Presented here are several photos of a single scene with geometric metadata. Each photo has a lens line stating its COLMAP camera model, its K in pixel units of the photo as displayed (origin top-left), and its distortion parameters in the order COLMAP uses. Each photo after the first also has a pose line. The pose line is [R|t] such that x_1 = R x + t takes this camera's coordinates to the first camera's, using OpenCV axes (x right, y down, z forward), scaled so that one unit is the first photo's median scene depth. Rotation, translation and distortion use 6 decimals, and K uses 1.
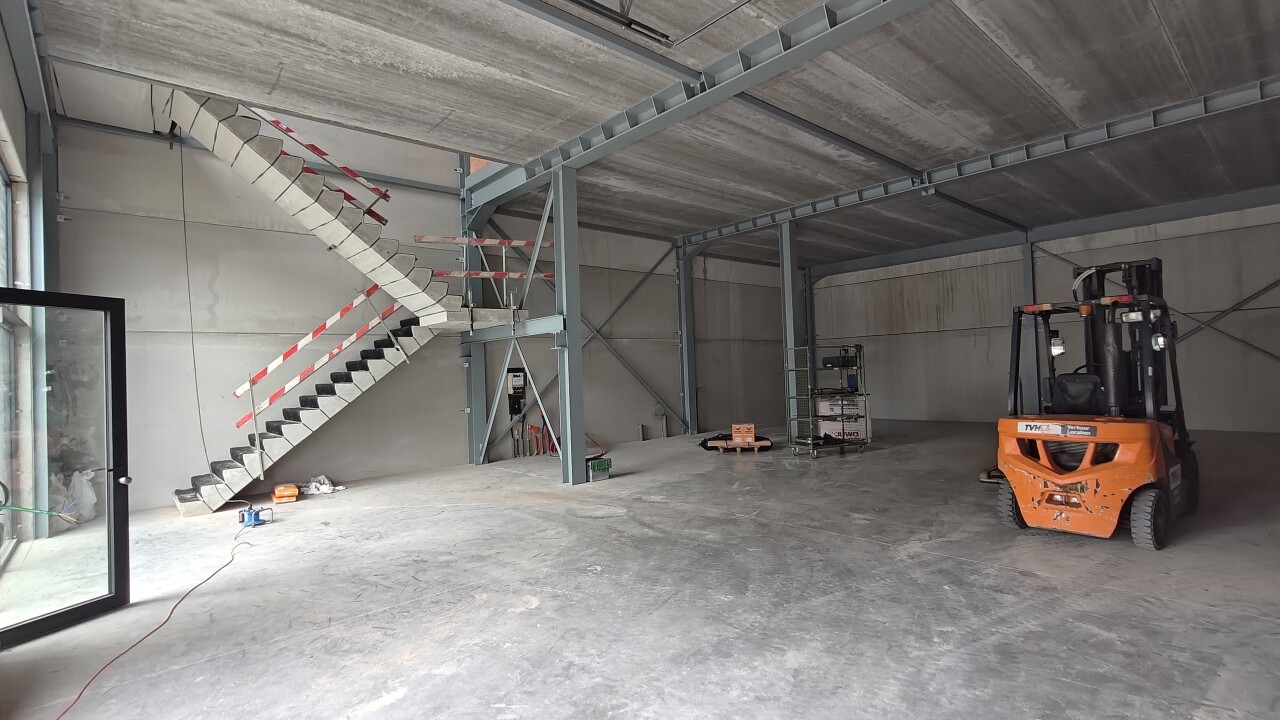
lens RADIAL K [[598.1, 0, 627.2], [0, 598.1, 361.3], [0, 0, 1]] dist [-0.001625, 0.003556]
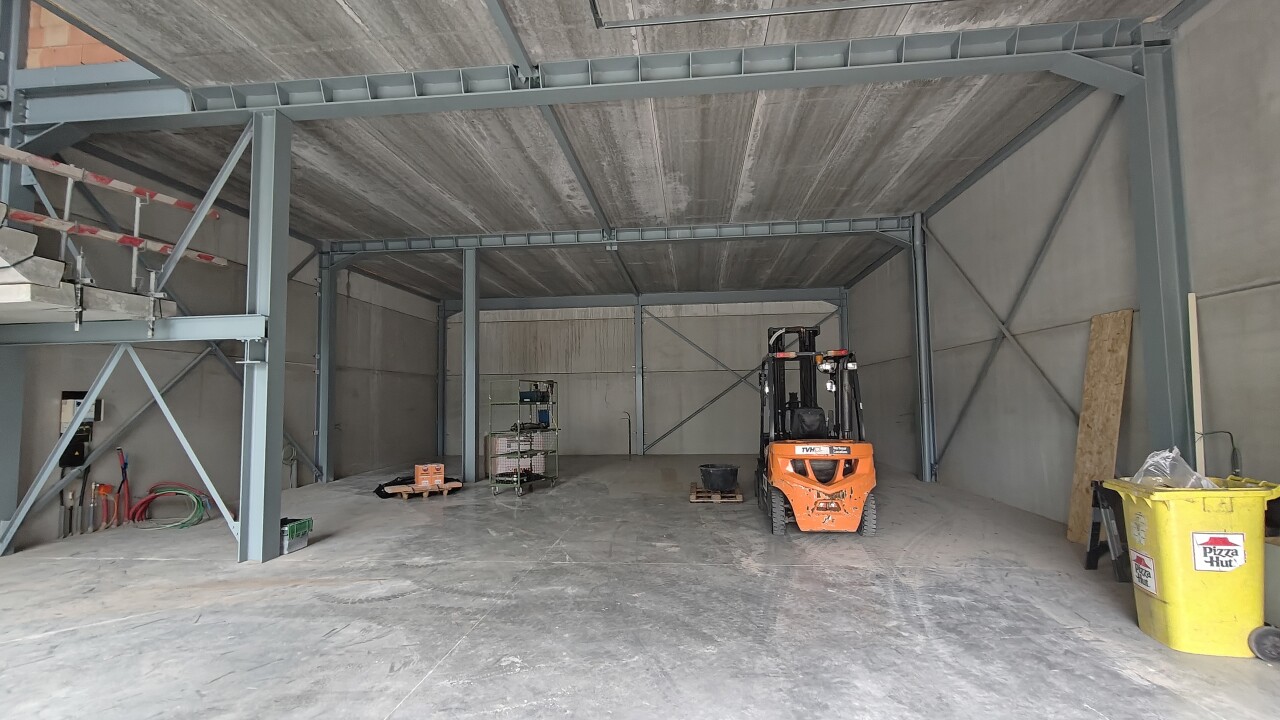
lens RADIAL K [[598.1, 0, 634.7], [0, 598.1, 359.5], [0, 0, 1]] dist [-0.001625, 0.003556]
pose [[0.730318, 0.072658, 0.679232, -0.271217], [-0.024051, 0.996446, -0.080731, 0.020264], [-0.682683, 0.042623, 0.729470, 0.203126]]
